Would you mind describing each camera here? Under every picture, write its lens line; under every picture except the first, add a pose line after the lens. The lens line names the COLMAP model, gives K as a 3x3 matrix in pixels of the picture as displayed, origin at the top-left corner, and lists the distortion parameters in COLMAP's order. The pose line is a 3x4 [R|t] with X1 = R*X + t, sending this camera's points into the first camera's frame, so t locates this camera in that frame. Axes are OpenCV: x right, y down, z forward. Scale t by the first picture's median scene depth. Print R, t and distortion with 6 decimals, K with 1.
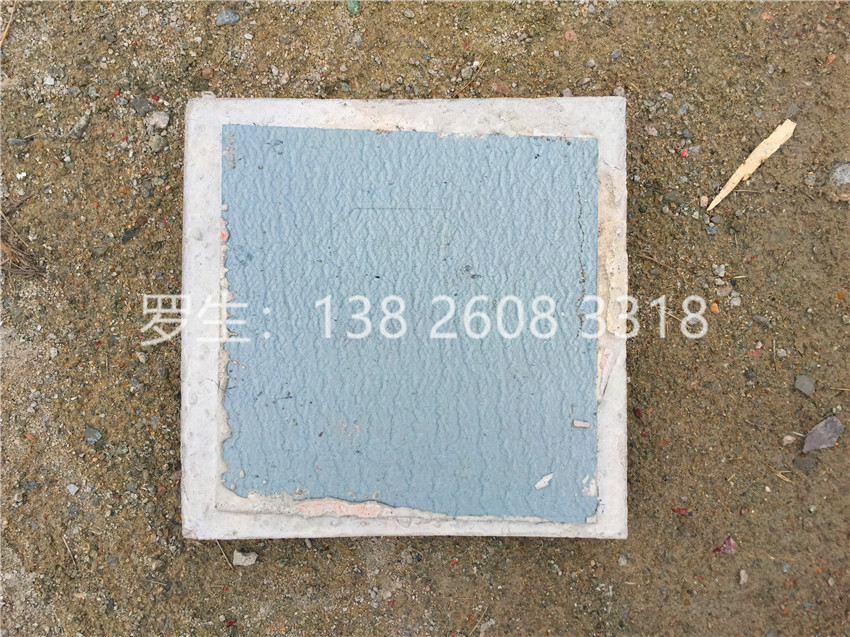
lens RADIAL K [[718.5, 0, 426.3], [0, 718.5, 315.4], [0, 0, 1]] dist [0.013677, -0.061337]
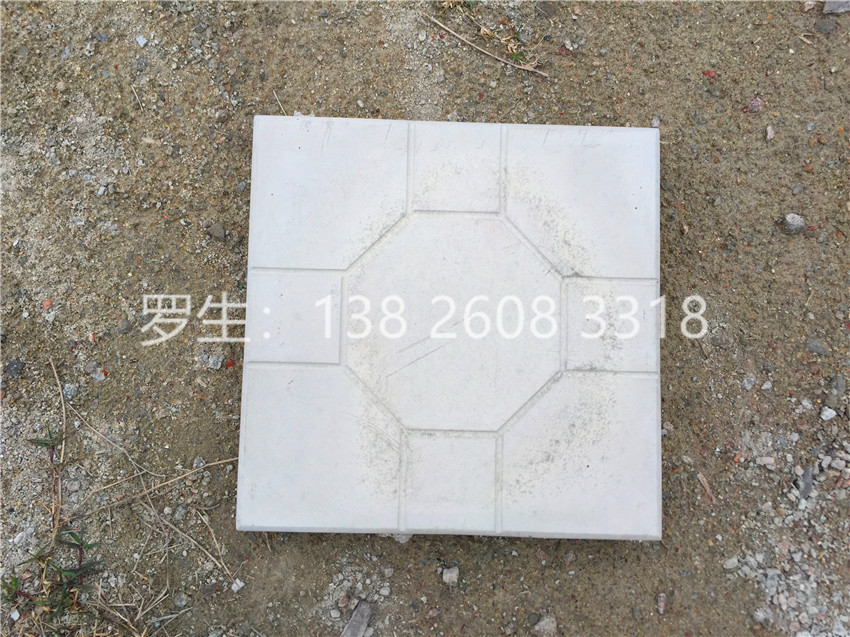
lens RADIAL K [[718.5, 0, 424.8], [0, 718.5, 320.1], [0, 0, 1]] dist [0.013677, -0.061337]
pose [[0.999996, -0.002005, -0.001788, -0.069125], [0.002013, 0.999989, 0.004284, 0.642279], [0.001779, -0.004287, 0.999989, -0.067229]]
